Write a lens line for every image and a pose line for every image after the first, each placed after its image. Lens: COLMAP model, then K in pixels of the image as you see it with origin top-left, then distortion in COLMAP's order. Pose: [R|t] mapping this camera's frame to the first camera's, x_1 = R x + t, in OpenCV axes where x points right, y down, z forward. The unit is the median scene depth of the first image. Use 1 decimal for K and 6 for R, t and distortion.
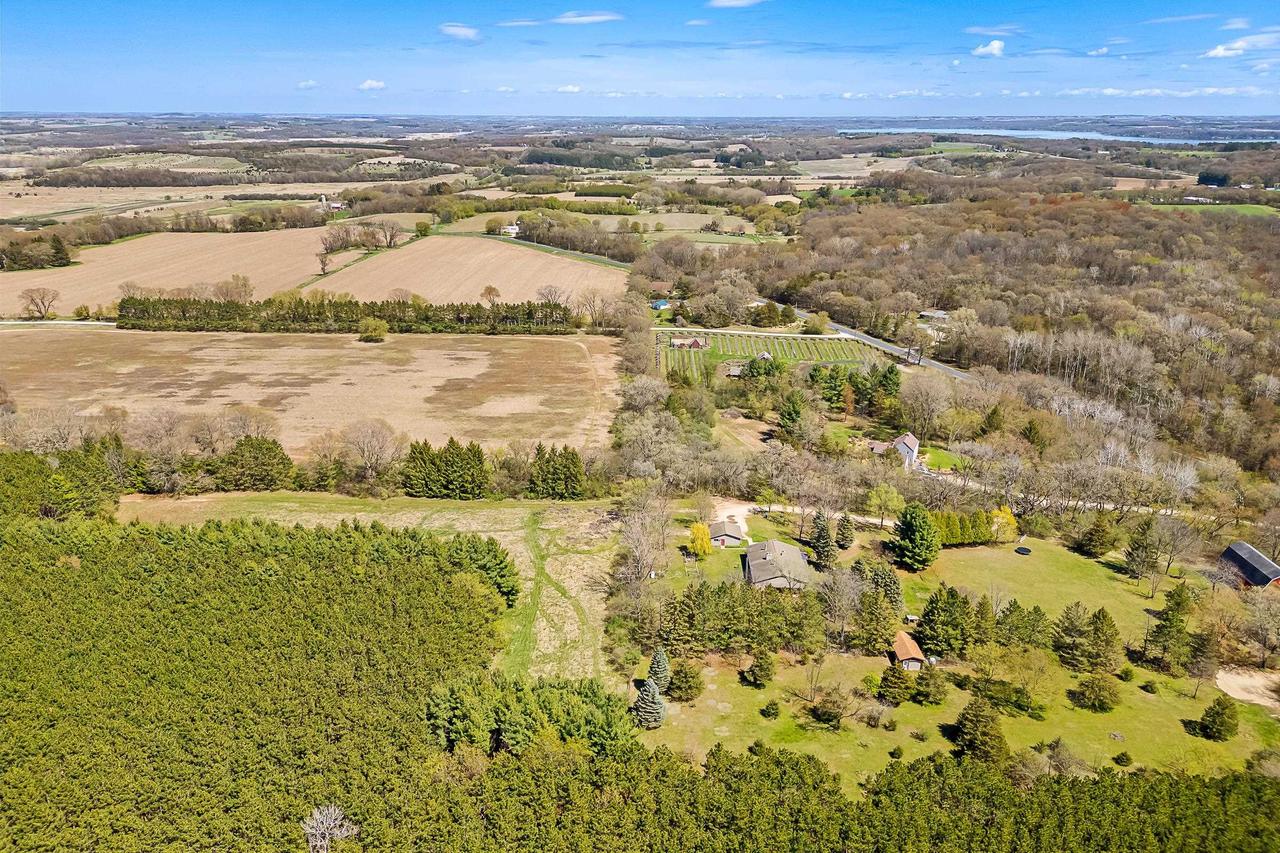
lens RADIAL K [[892.9, 0, 637.1], [0, 892.9, 432.3], [0, 0, 1]] dist [0.078130, -0.080053]
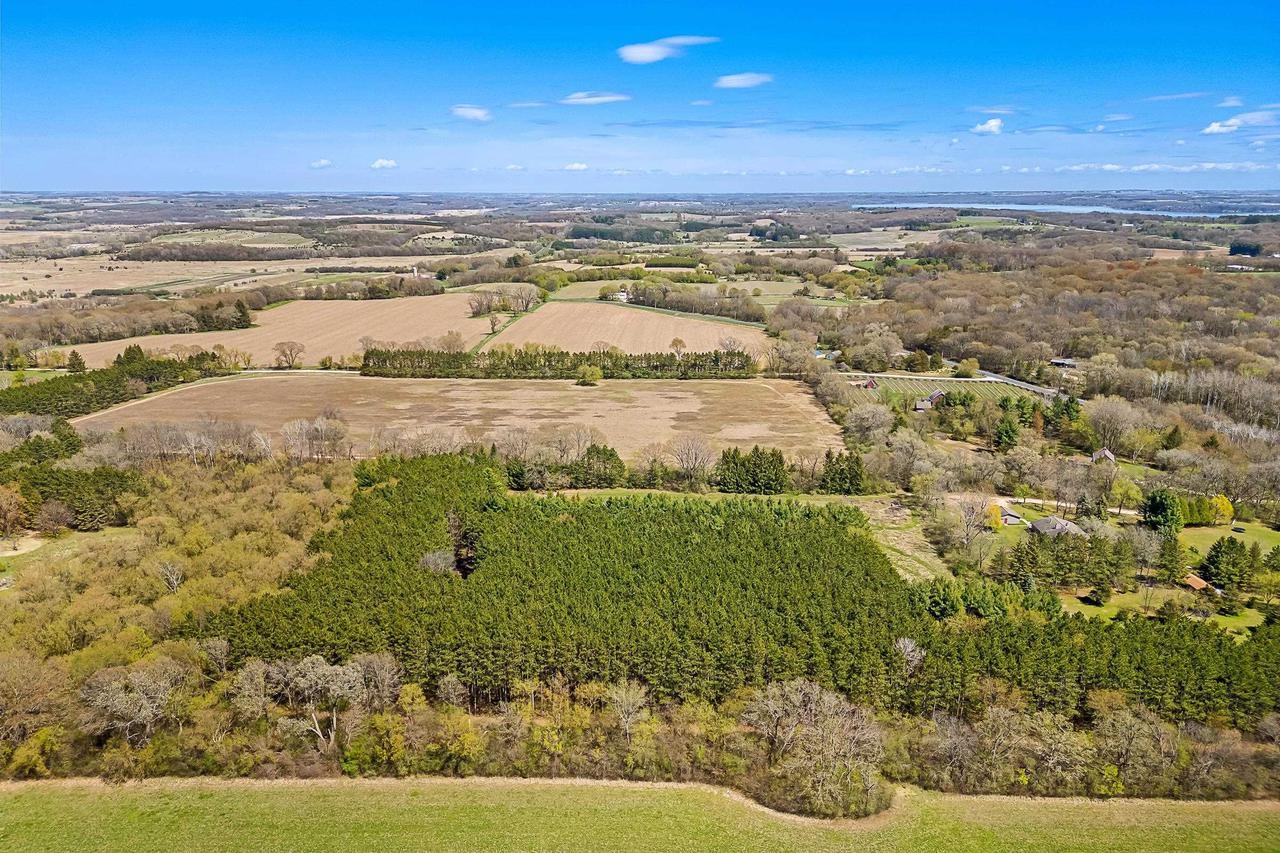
lens RADIAL K [[891.0, 0, 638.9], [0, 891.0, 463.6], [0, 0, 1]] dist [0.089318, -0.099658]
pose [[0.999982, -0.002213, -0.005547, -0.089056], [0.001962, 0.998992, -0.044856, 0.021212], [0.005641, 0.044844, 0.998978, -0.060226]]
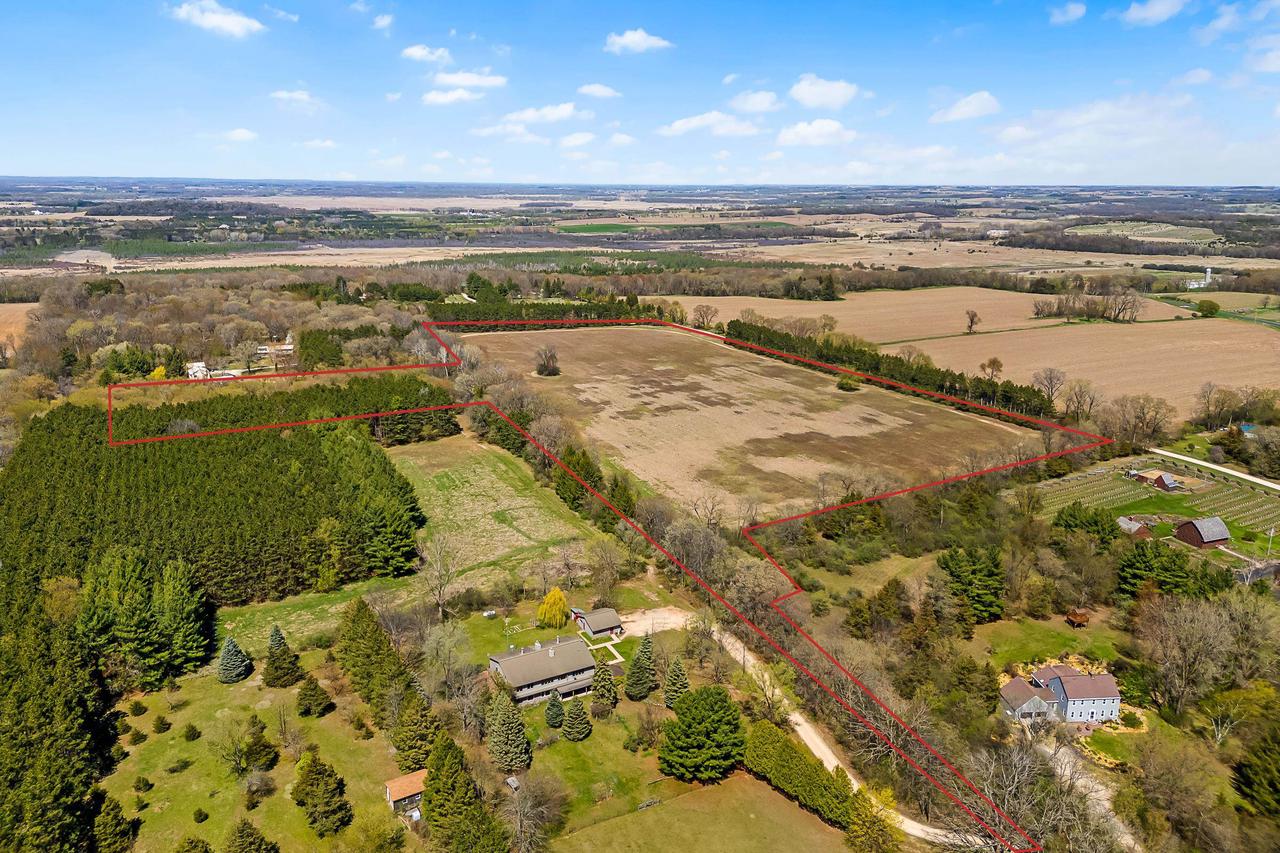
lens RADIAL K [[891.1, 0, 637.3], [0, 891.1, 407.8], [0, 0, 1]] dist [0.093758, -0.101137]
pose [[0.498198, 0.212713, -0.840566, 0.172234], [-0.295028, 0.953182, 0.066350, -0.031994], [0.815326, 0.214935, 0.537630, 0.114500]]
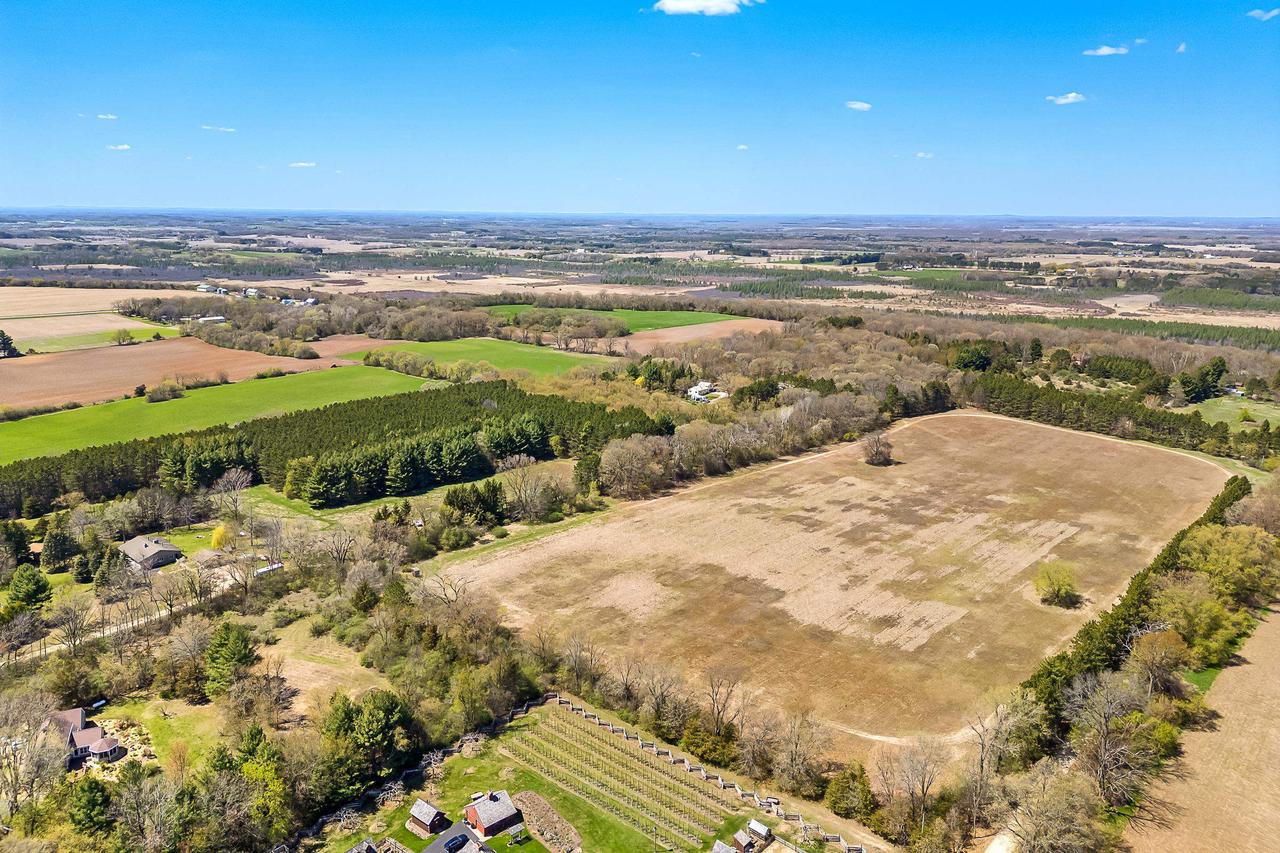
lens RADIAL K [[892.9, 0, 637.1], [0, 892.9, 432.3], [0, 0, 1]] dist [0.078130, -0.080053]
pose [[-0.650935, 0.172071, -0.739375, 0.129463], [-0.265828, 0.860639, 0.434322, -0.155846], [0.711070, 0.479262, -0.514478, 0.426402]]
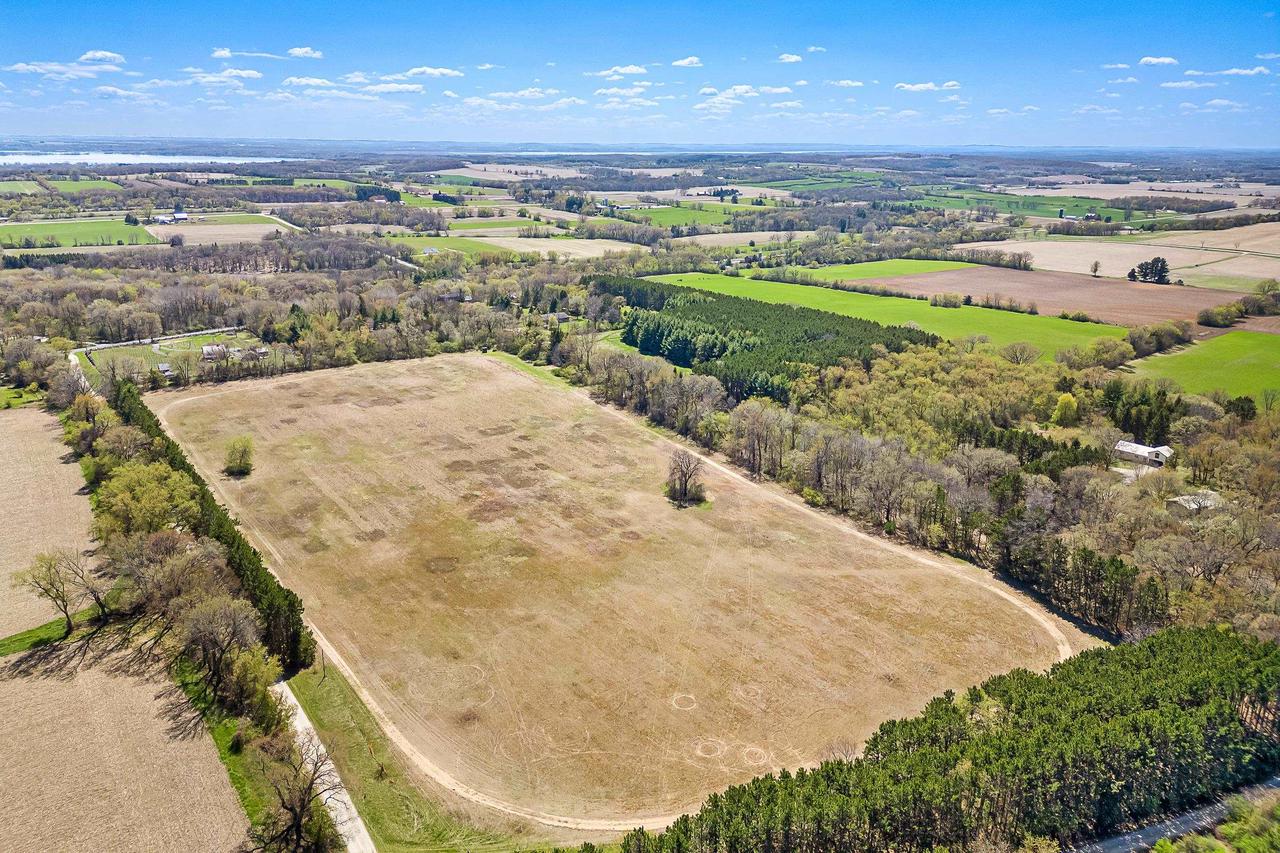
lens RADIAL K [[888.5, 0, 636.4], [0, 888.5, 424.5], [0, 0, 1]] dist [0.078737, -0.076415]
pose [[-0.618903, -0.247331, 0.745510, -0.405076], [0.253358, 0.835538, 0.487530, -0.160076], [-0.743484, 0.490615, -0.454454, 0.432793]]
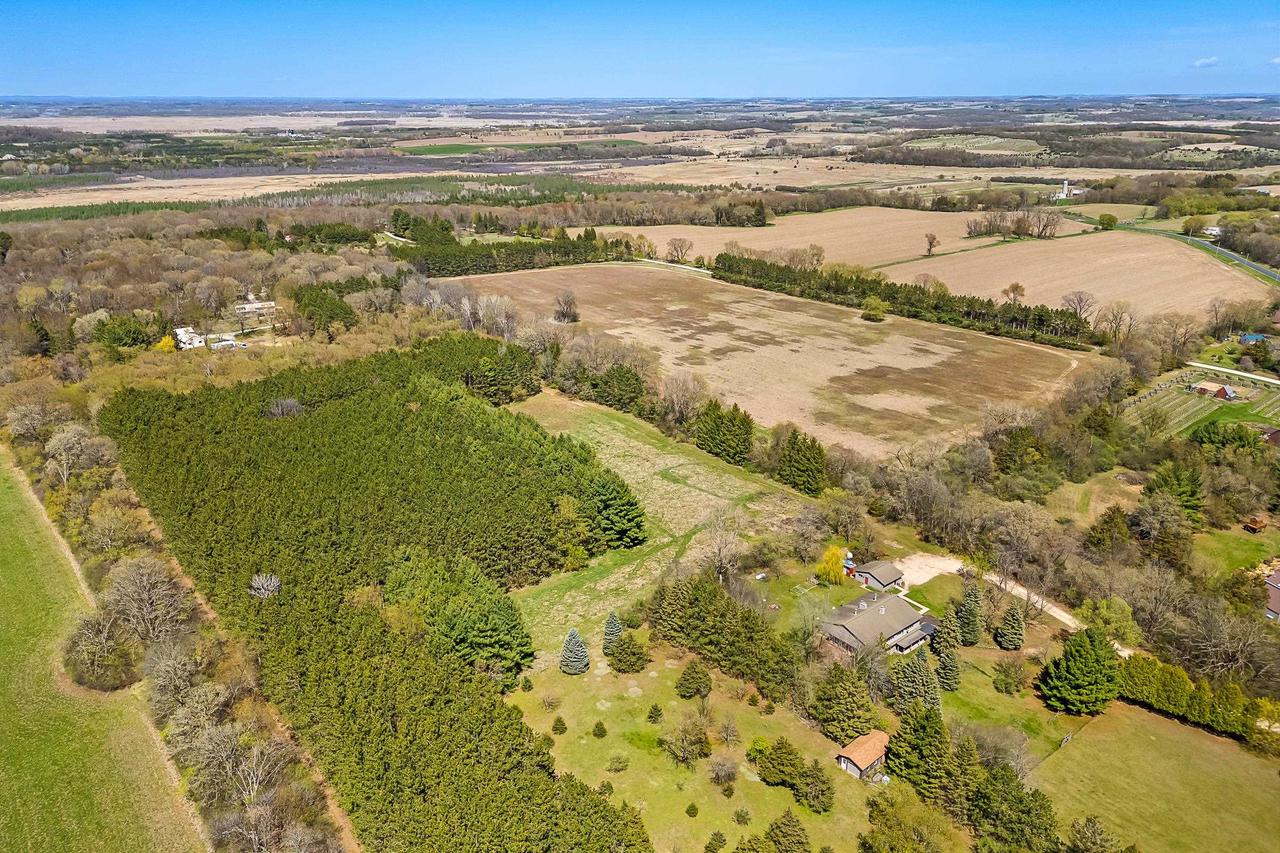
lens RADIAL K [[892.9, 0, 637.1], [0, 892.9, 432.3], [0, 0, 1]] dist [0.078130, -0.080053]
pose [[0.657767, 0.259789, -0.707002, 0.115764], [-0.247566, 0.961055, 0.122816, -0.015238], [0.711375, 0.094245, 0.696465, 0.043553]]
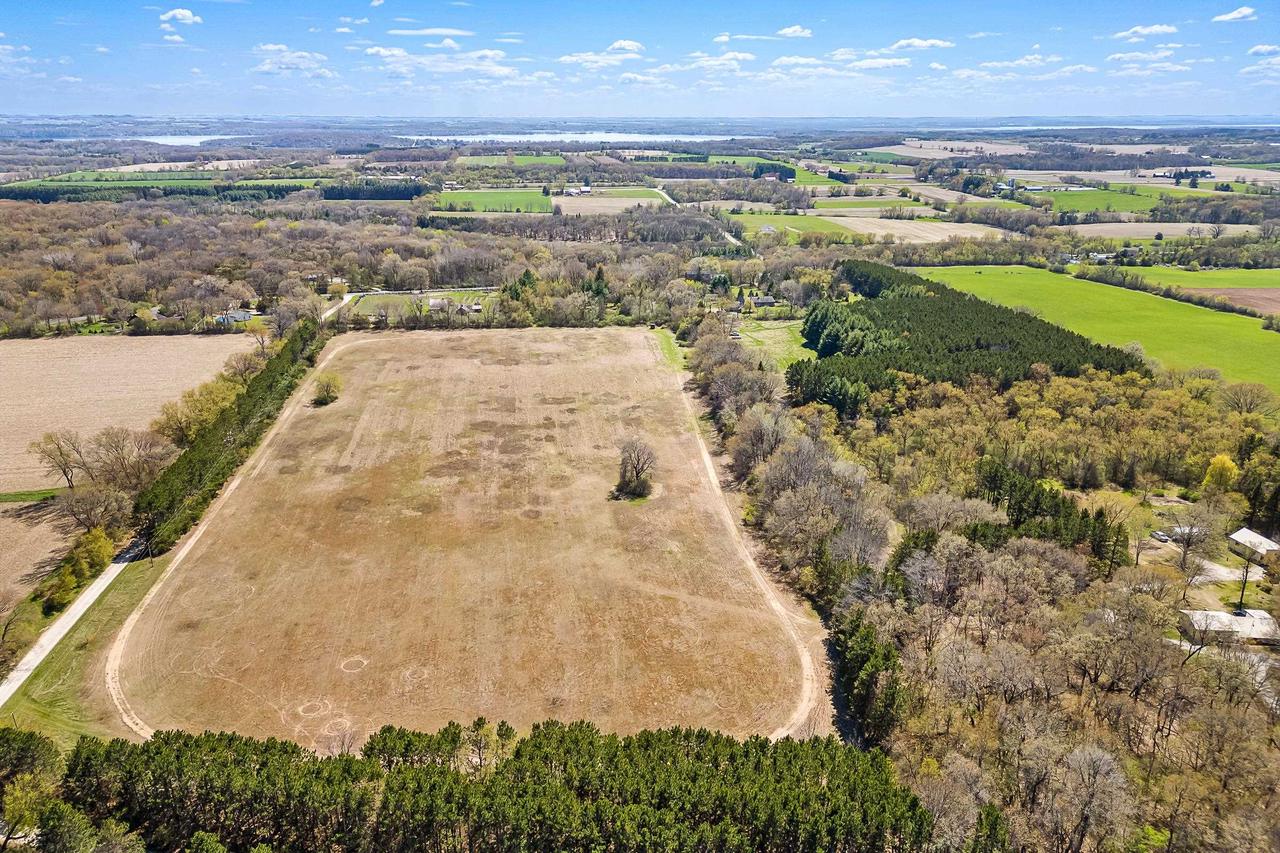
lens RADIAL K [[892.9, 0, 637.1], [0, 892.9, 432.3], [0, 0, 1]] dist [0.078130, -0.080053]
pose [[-0.170738, -0.333335, 0.927220, -0.455839], [0.328987, 0.867747, 0.372534, -0.118149], [-0.928771, 0.368649, -0.038495, 0.312512]]
